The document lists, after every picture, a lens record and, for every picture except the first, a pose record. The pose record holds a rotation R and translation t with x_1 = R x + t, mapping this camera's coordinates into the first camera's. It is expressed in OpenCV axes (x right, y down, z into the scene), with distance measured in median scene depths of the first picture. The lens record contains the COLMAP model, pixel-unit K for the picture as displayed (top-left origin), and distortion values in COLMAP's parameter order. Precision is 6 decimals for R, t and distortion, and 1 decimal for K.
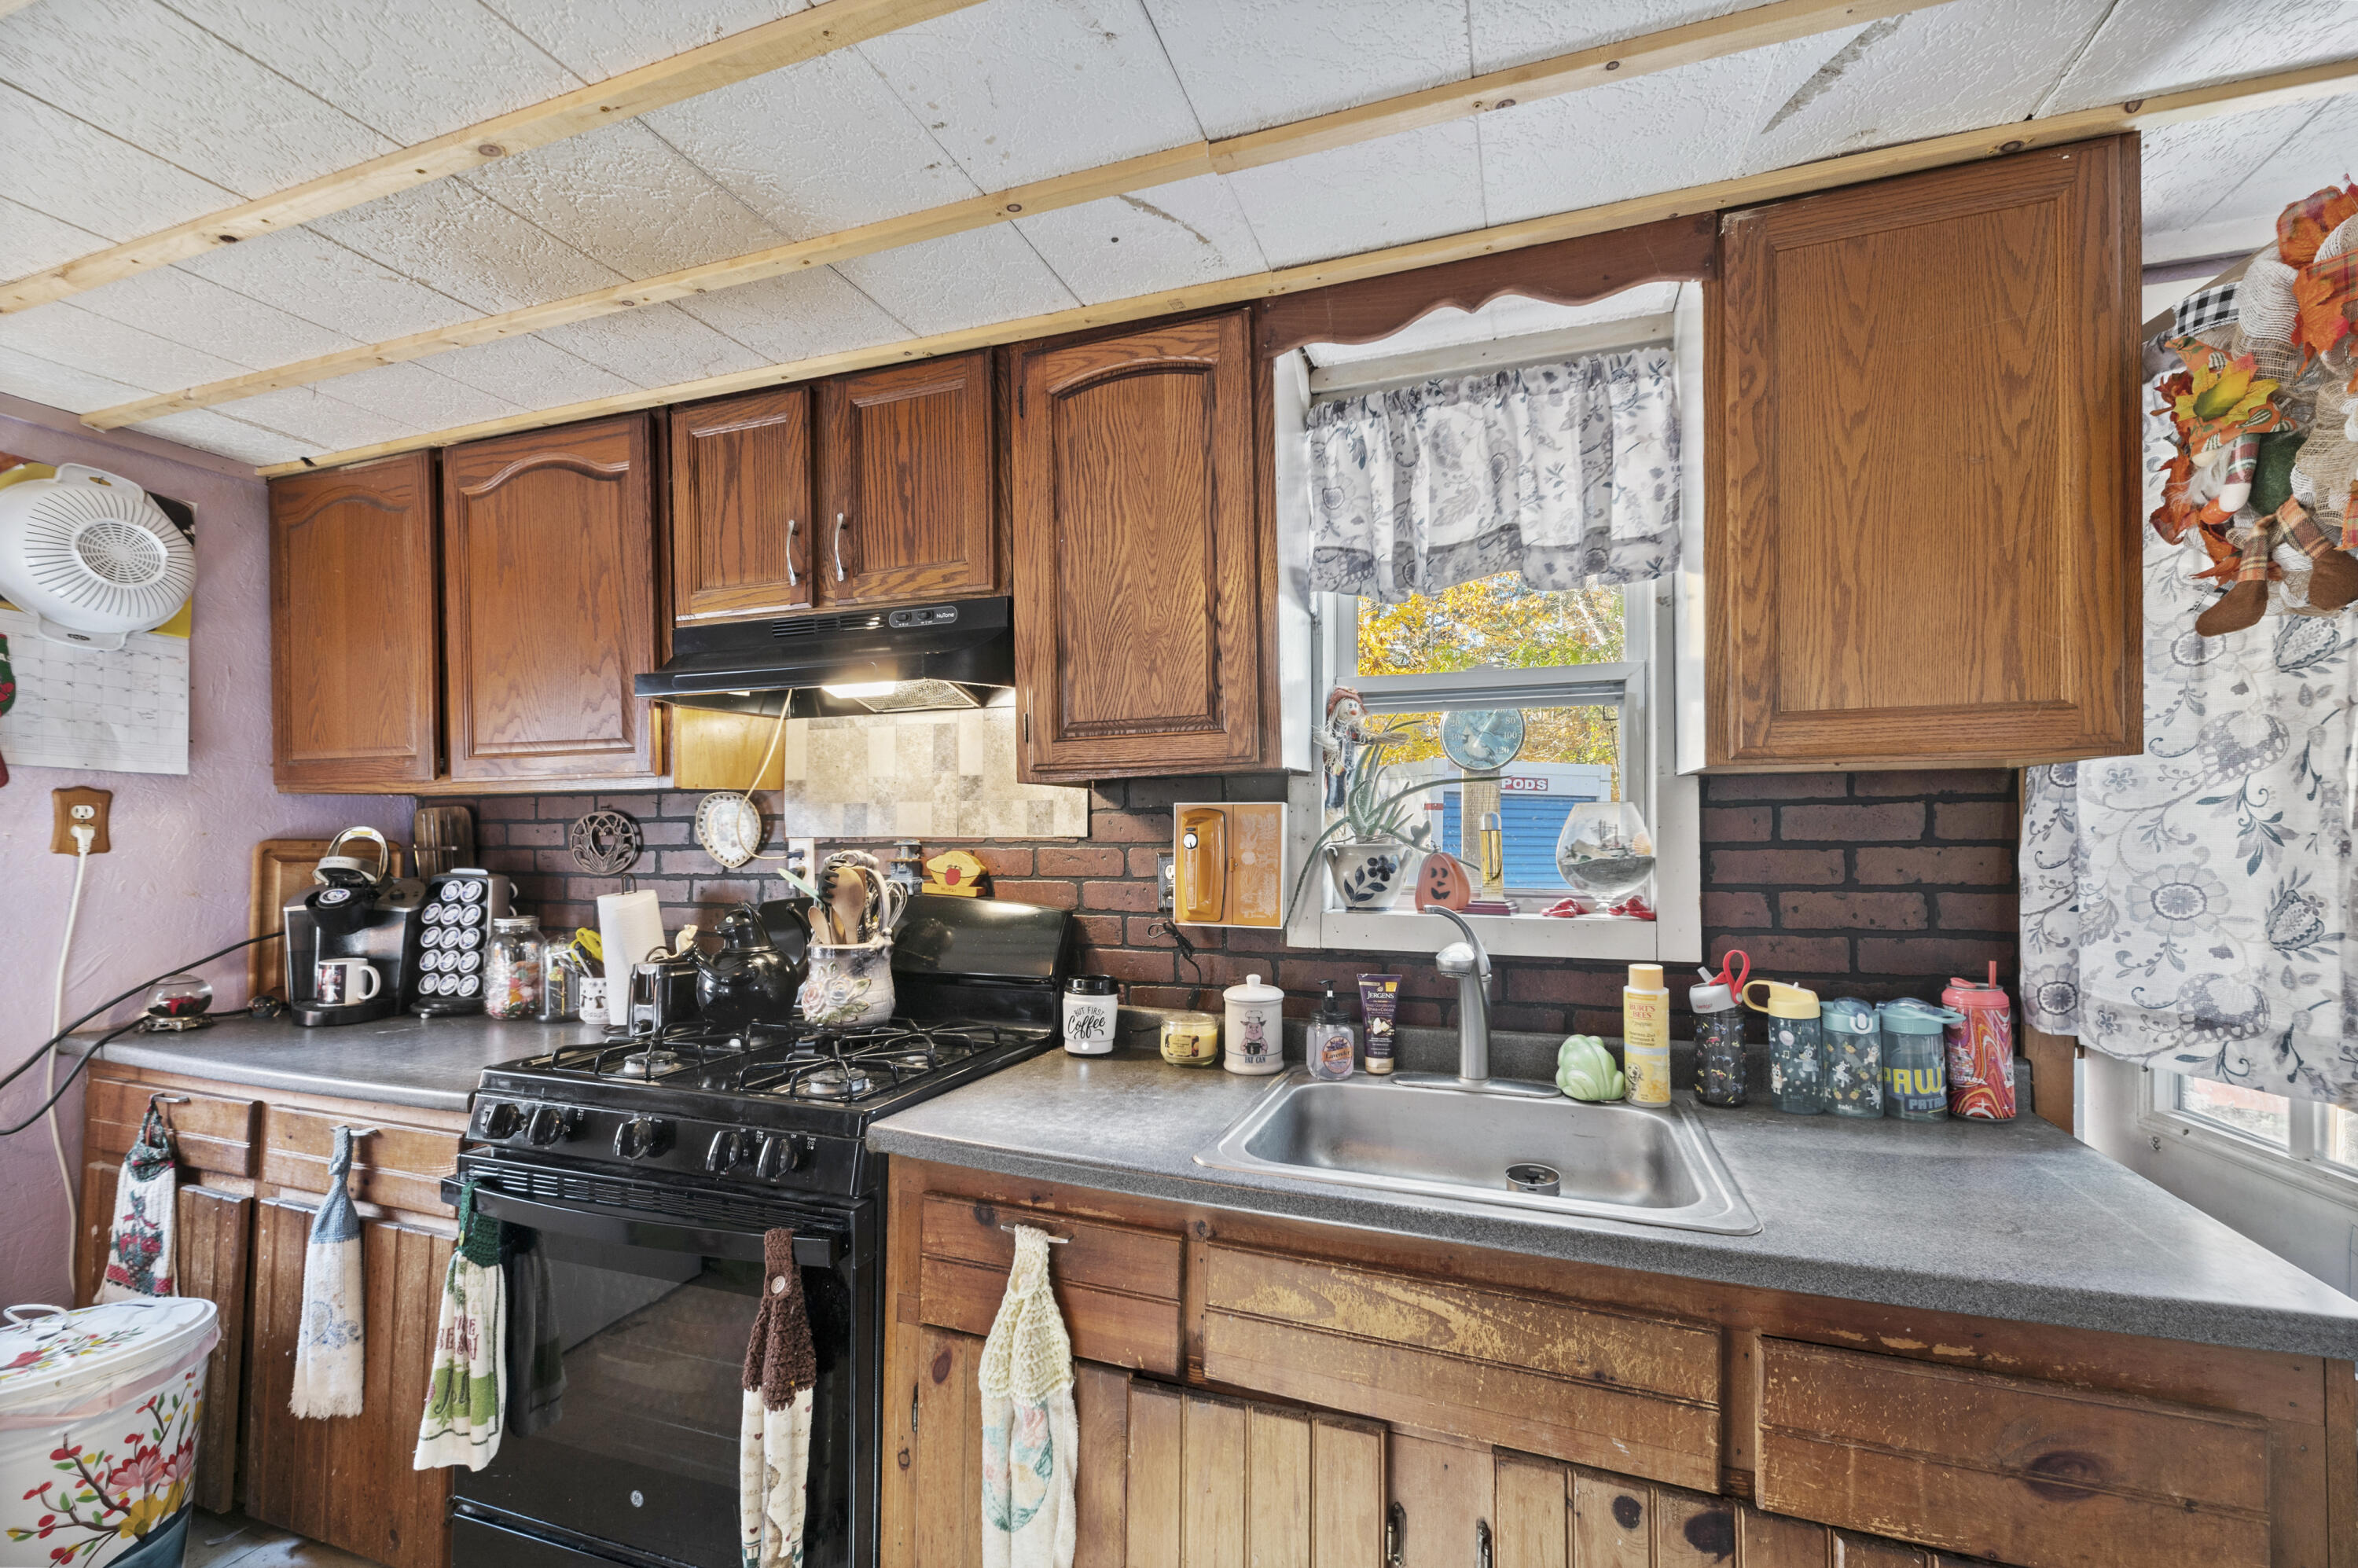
lens RADIAL K [[947.5, 0, 1214.8], [0, 947.5, 819.3], [0, 0, 1]] dist [0.002390, -0.000116]
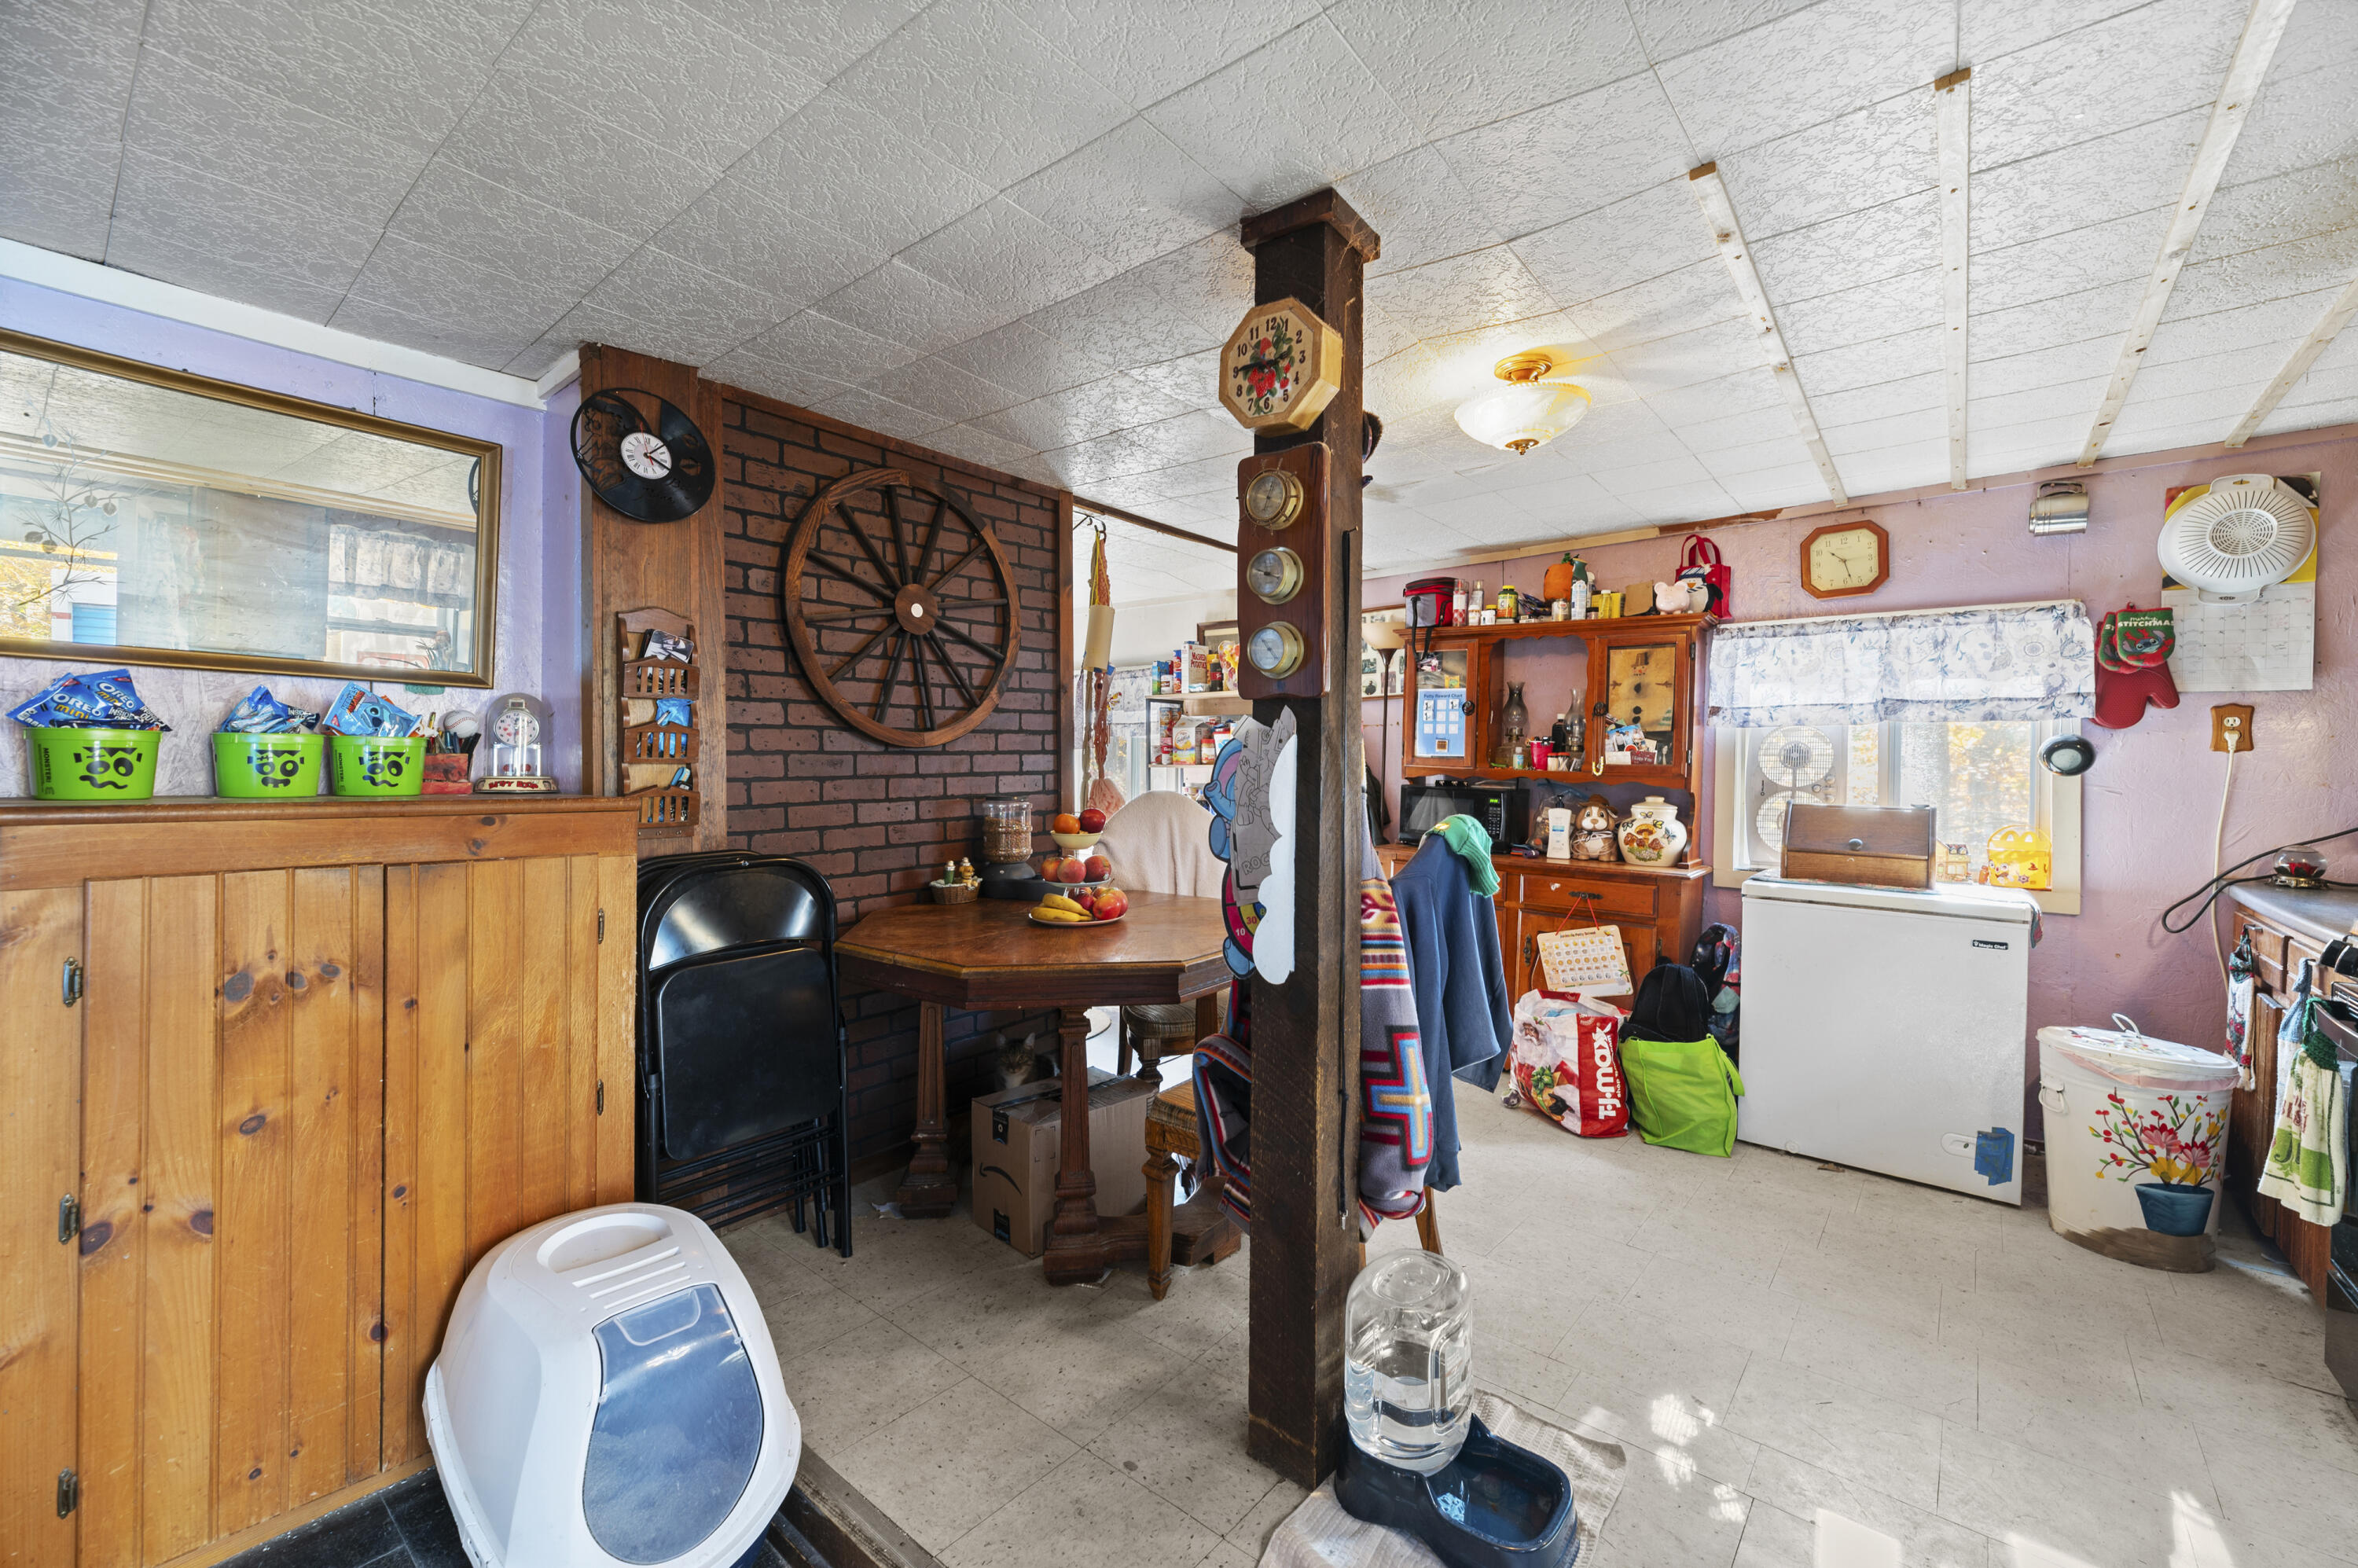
lens RADIAL K [[954.3, 0, 1170.2], [0, 954.3, 765.8], [0, 0, 1]] dist [-0.000529, -0.000129]
pose [[-0.352693, -0.003021, -0.935734, 0.900364], [0.007881, 0.999950, -0.006199, 0.070713], [0.935706, -0.009561, -0.352651, 0.034950]]
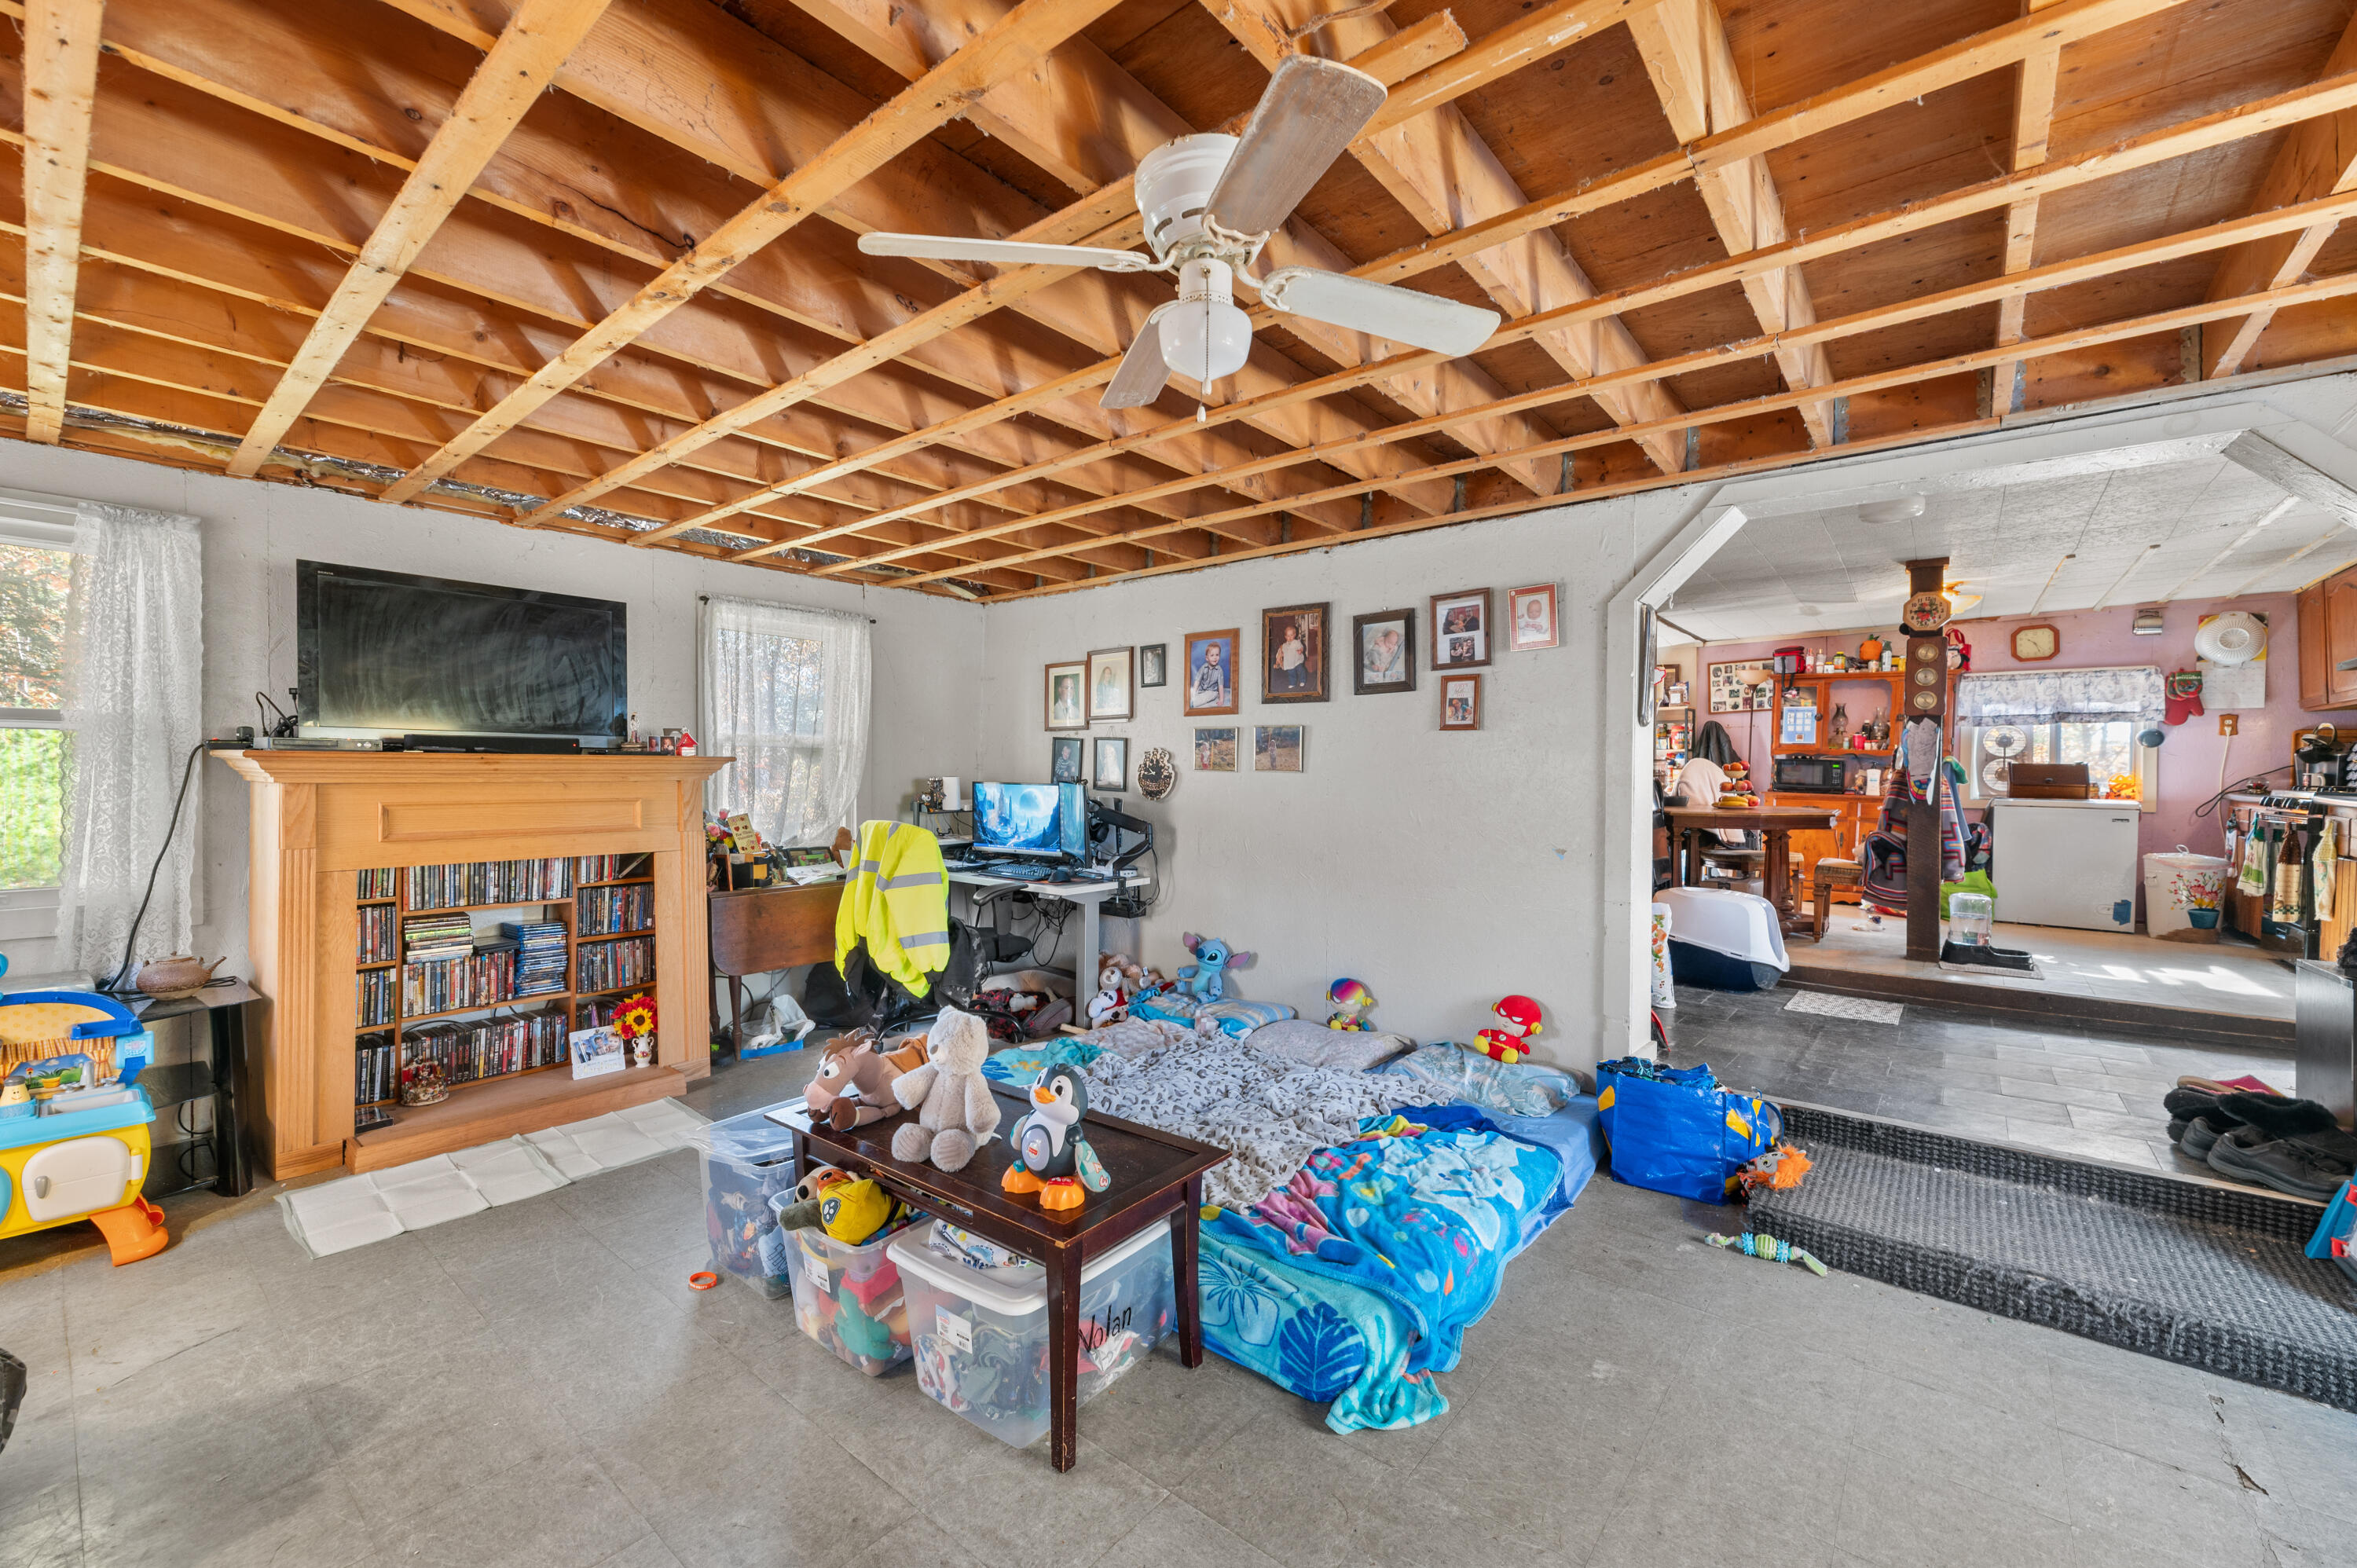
lens RADIAL K [[937.6, 0, 1172.9], [0, 937.6, 783.7], [0, 0, 1]] dist [0.001553, 0.000069]
pose [[-0.355481, 0.008484, -0.934645, 3.882433], [0.012574, 0.999912, 0.004294, 0.182410], [0.934599, -0.010226, -0.355557, -1.521278]]
